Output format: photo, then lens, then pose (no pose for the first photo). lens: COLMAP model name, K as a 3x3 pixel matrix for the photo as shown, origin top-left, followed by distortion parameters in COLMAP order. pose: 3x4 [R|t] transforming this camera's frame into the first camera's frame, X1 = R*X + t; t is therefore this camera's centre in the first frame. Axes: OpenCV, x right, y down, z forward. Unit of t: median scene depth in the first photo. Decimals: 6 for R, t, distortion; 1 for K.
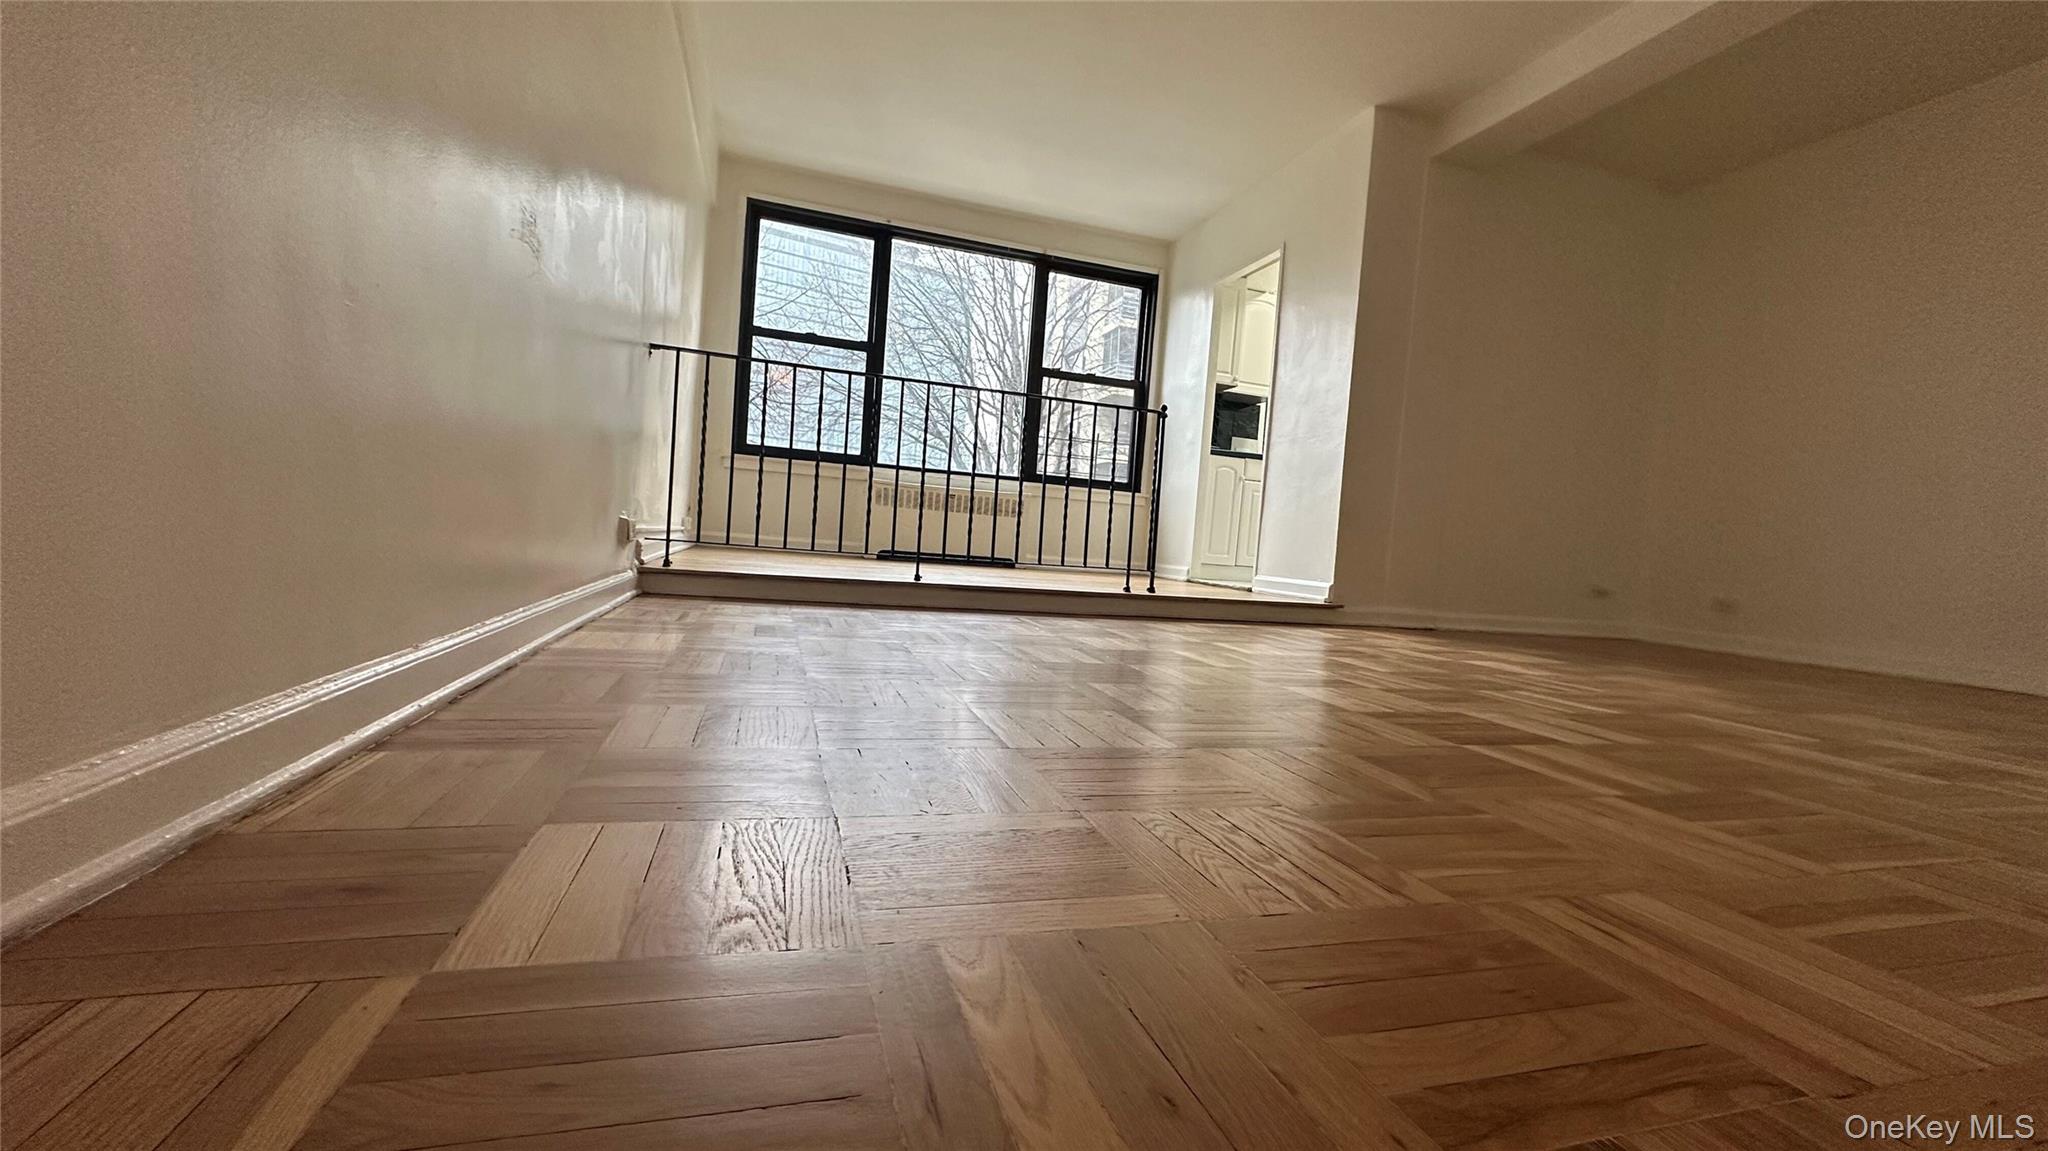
lens RADIAL K [[819.7, 0, 1024.0], [0, 819.7, 575.5], [0, 0, 1]] dist [-0.001528, -0.000033]
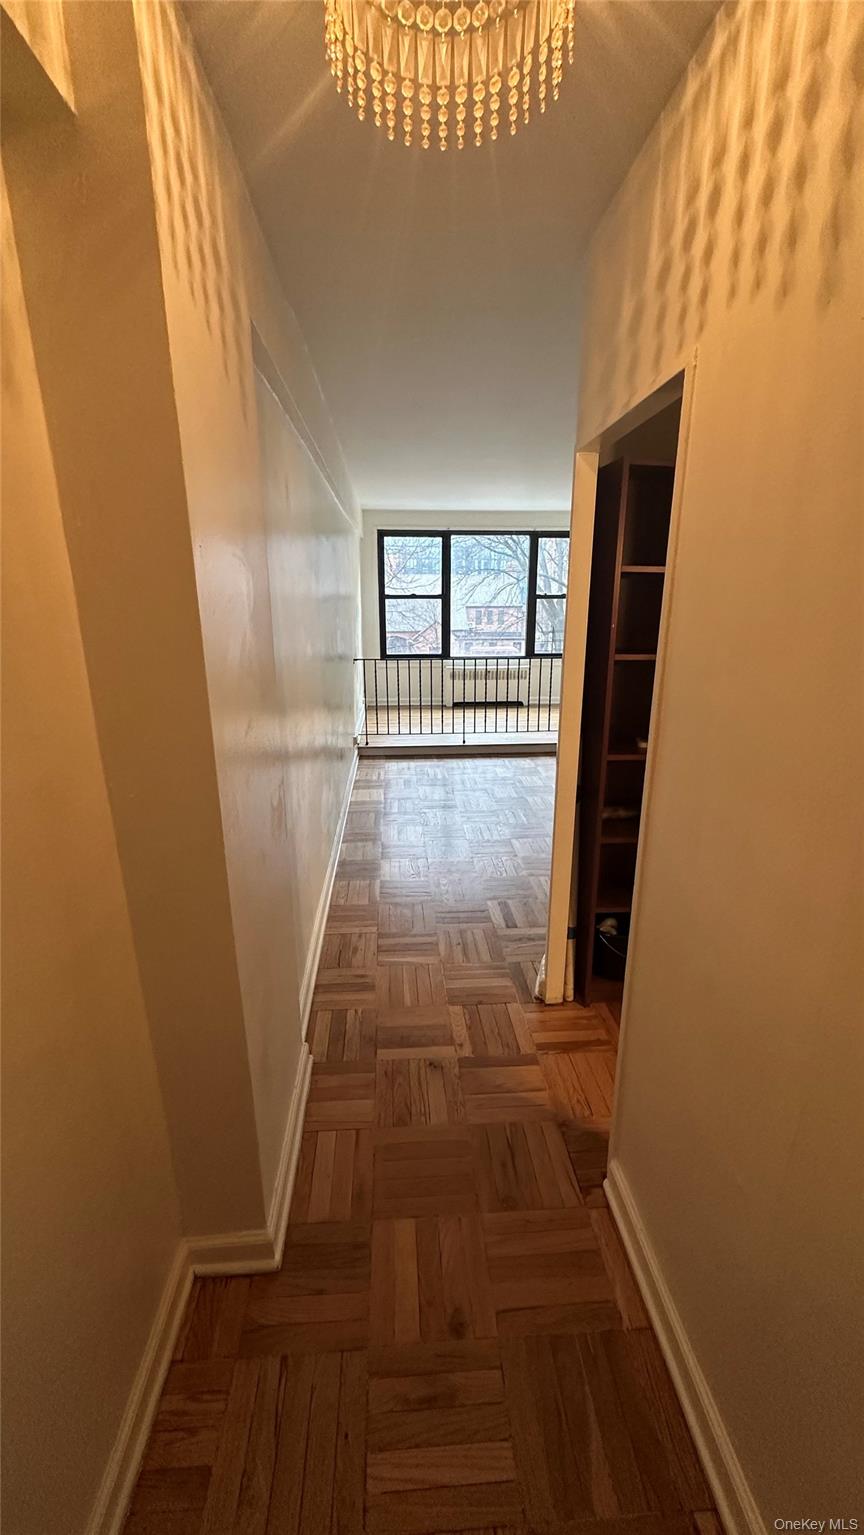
lens RADIAL K [[611.2, 0, 432.0], [0, 611.2, 767.5], [0, 0, 1]] dist [-0.001578, 0.000512]
pose [[0.969468, -0.008889, -0.245057, 0.136268], [0.063658, 0.974205, 0.216501, -0.197817], [0.236812, -0.225491, 0.945026, -0.458448]]
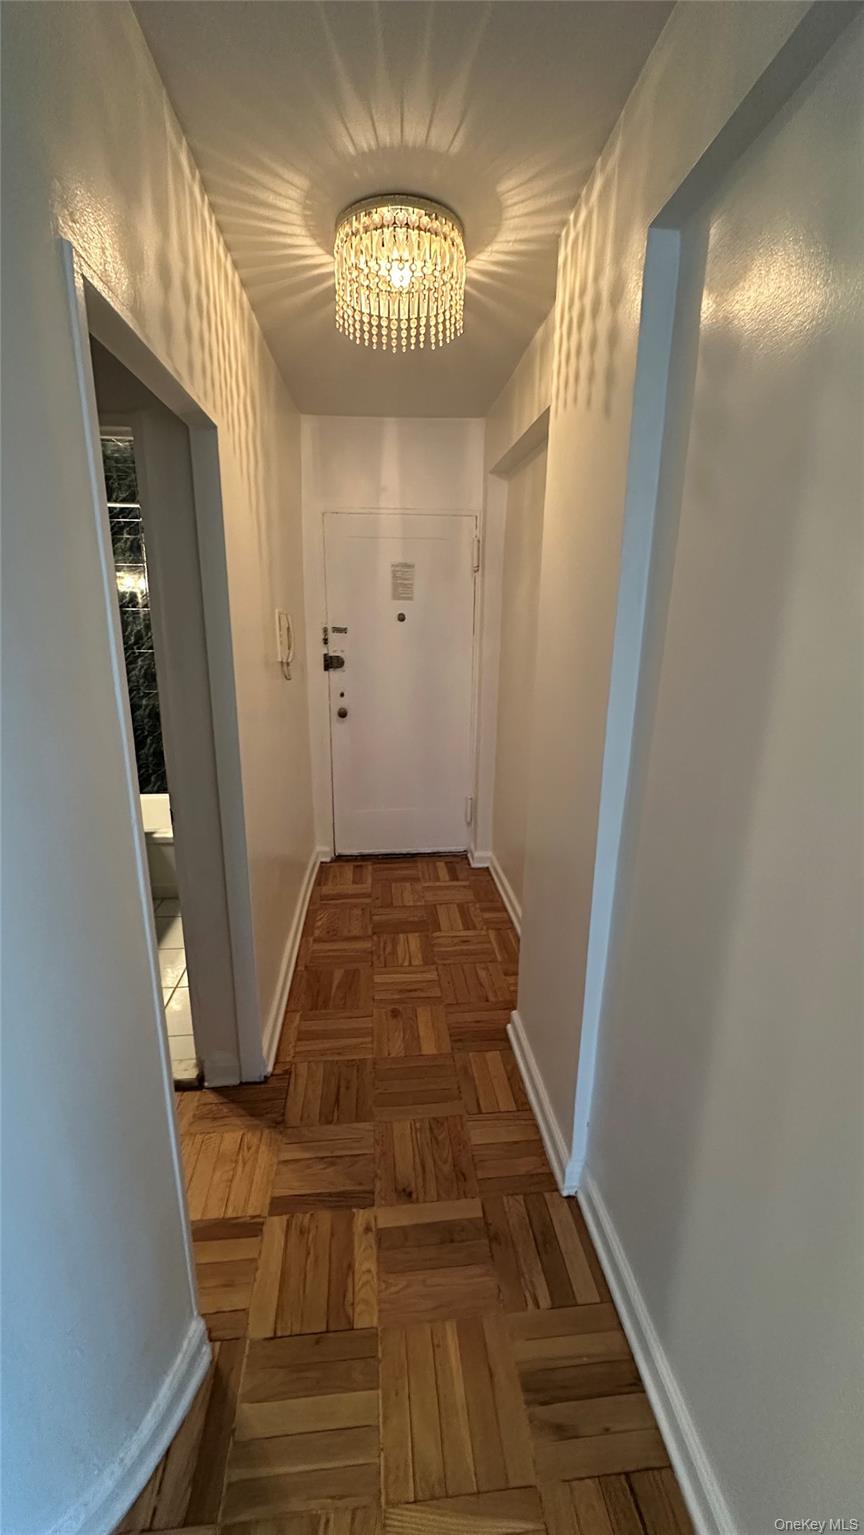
lens RADIAL K [[611.7, 0, 432.0], [0, 611.7, 767.5], [0, 0, 1]] dist [-0.000904, 0.000288]
pose [[-0.975552, -0.131888, 0.175796, 0.004527], [-0.072503, 0.948269, 0.309079, -0.227660], [-0.207466, 0.288777, -0.934648, 0.078605]]
